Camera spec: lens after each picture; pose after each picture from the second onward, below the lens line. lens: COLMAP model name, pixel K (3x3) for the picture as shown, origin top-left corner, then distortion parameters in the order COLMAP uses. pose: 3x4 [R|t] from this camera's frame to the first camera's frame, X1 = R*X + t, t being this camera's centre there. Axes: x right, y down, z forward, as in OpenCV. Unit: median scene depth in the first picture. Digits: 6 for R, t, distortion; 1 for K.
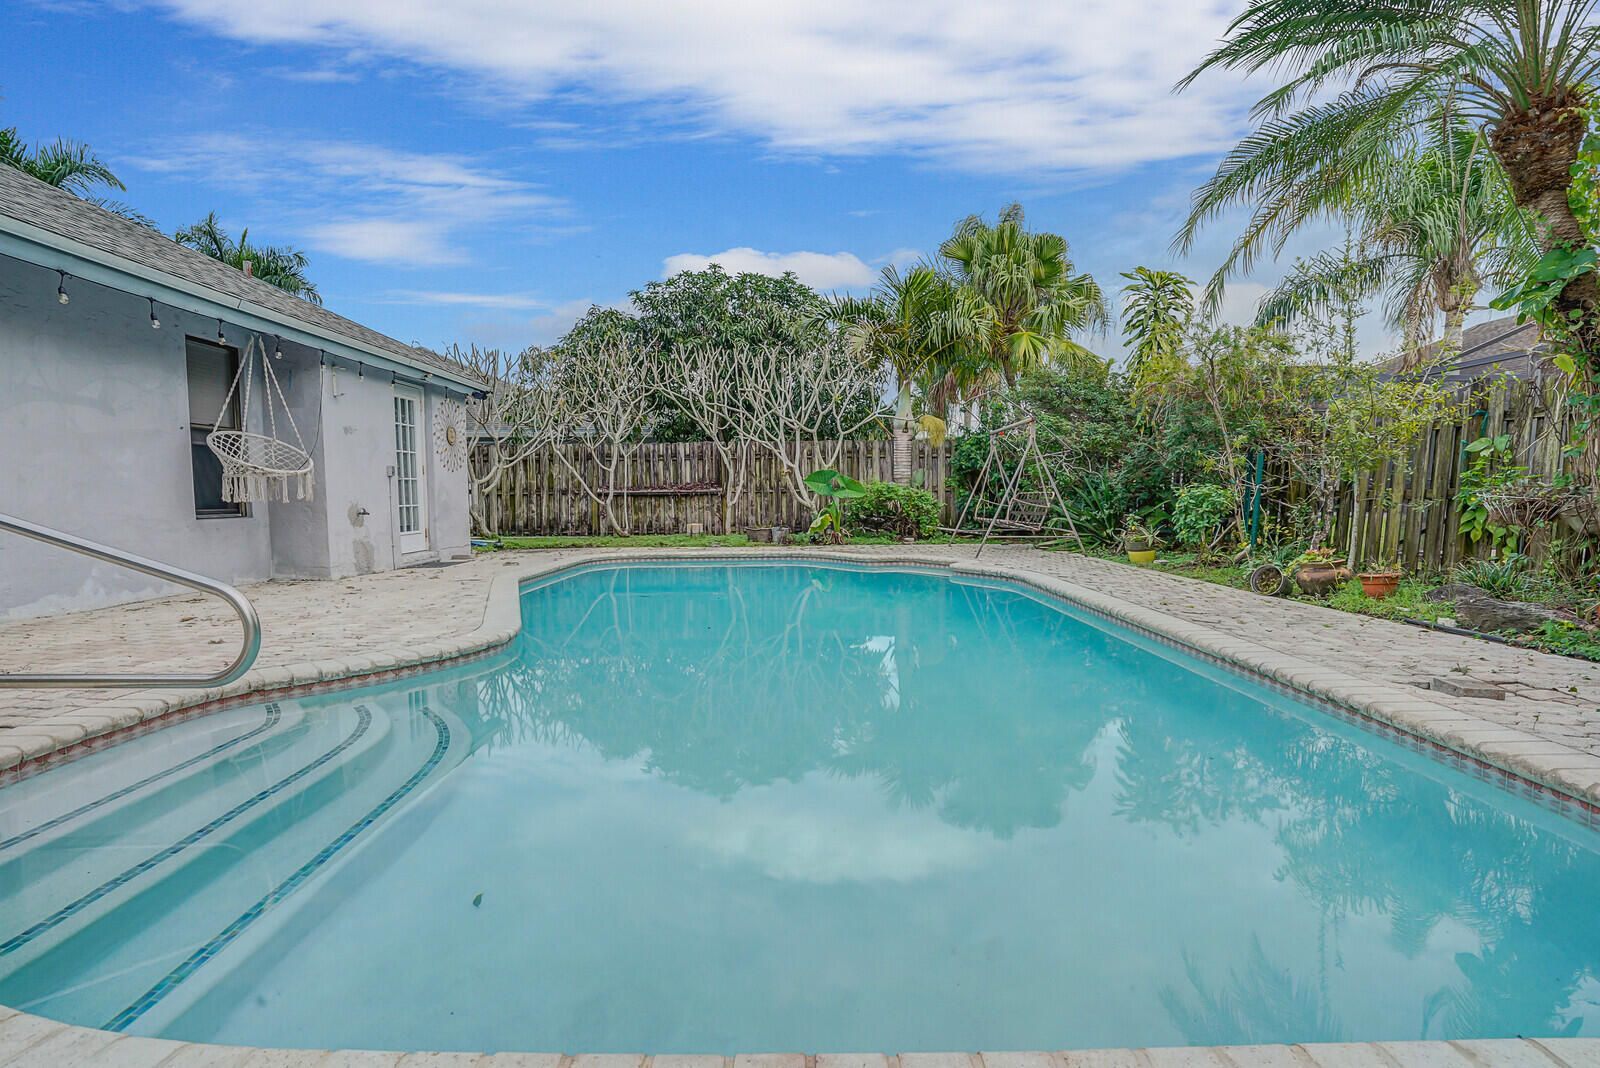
lens RADIAL K [[772.2, 0, 800.0], [0, 772.2, 534.0], [0, 0, 1]] dist [-0.040685, 0.019116]
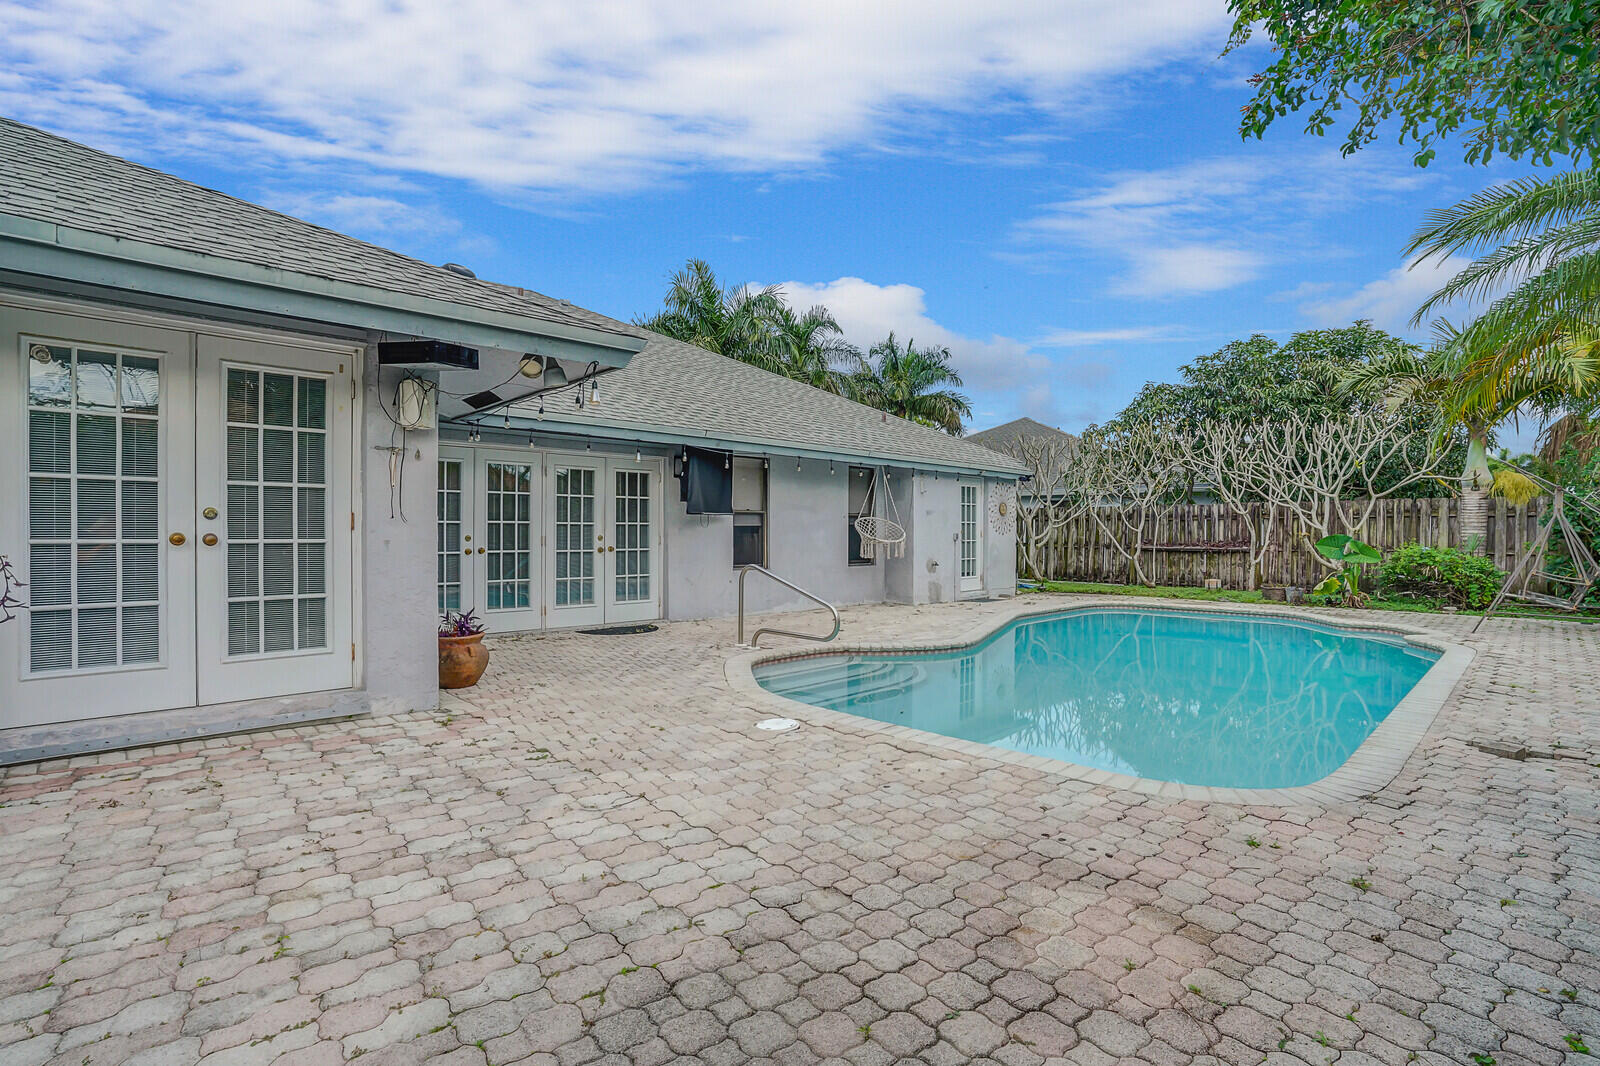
lens RADIAL K [[762.1, 0, 800.0], [0, 762.1, 533.0], [0, 0, 1]] dist [-0.024177, 0.000926]
pose [[0.709685, 0.011099, -0.704431, 0.201865], [-0.046170, 0.998459, -0.030782, -0.018514], [0.703004, 0.054369, 0.709104, -0.190350]]
